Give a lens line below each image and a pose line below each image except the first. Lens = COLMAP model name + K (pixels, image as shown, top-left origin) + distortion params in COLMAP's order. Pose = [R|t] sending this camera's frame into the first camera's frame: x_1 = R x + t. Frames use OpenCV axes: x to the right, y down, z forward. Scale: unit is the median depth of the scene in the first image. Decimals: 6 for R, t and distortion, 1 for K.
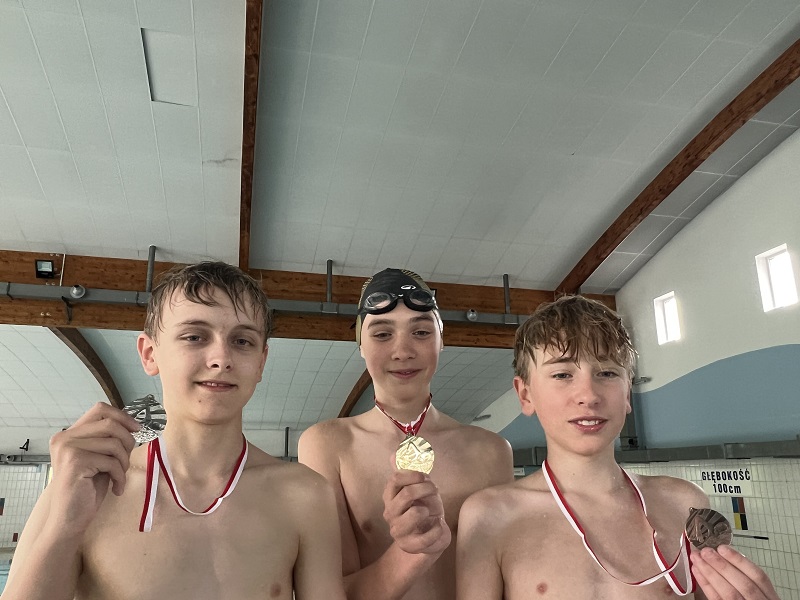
lens RADIAL K [[613.4, 0, 393.3], [0, 613.4, 308.1], [0, 0, 1]] dist [0.025940, -0.027451]
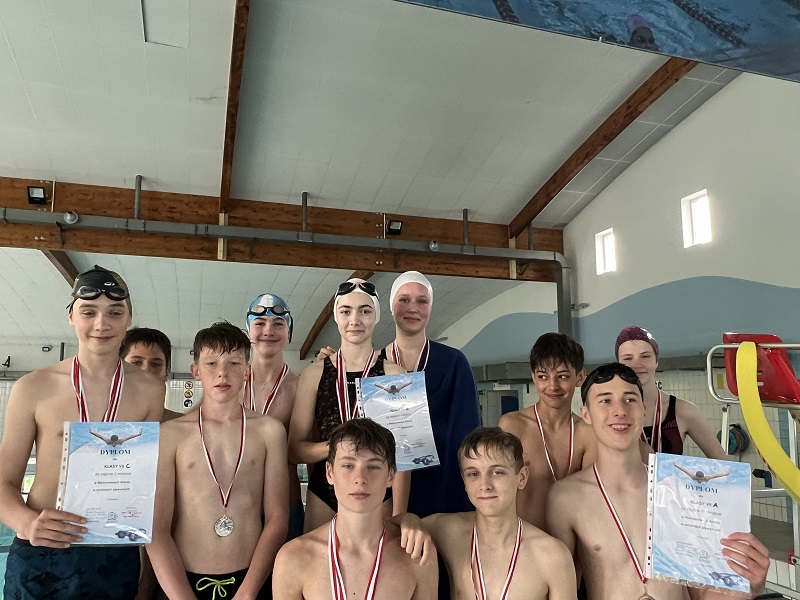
lens RADIAL K [[613.4, 0, 395.6], [0, 613.4, 311.7], [0, 0, 1]] dist [0.025940, -0.027451]
pose [[0.997459, 0.010352, 0.070486, -0.019984], [-0.019043, 0.992129, 0.123764, -0.007364], [-0.068650, -0.124792, 0.989805, -0.118495]]
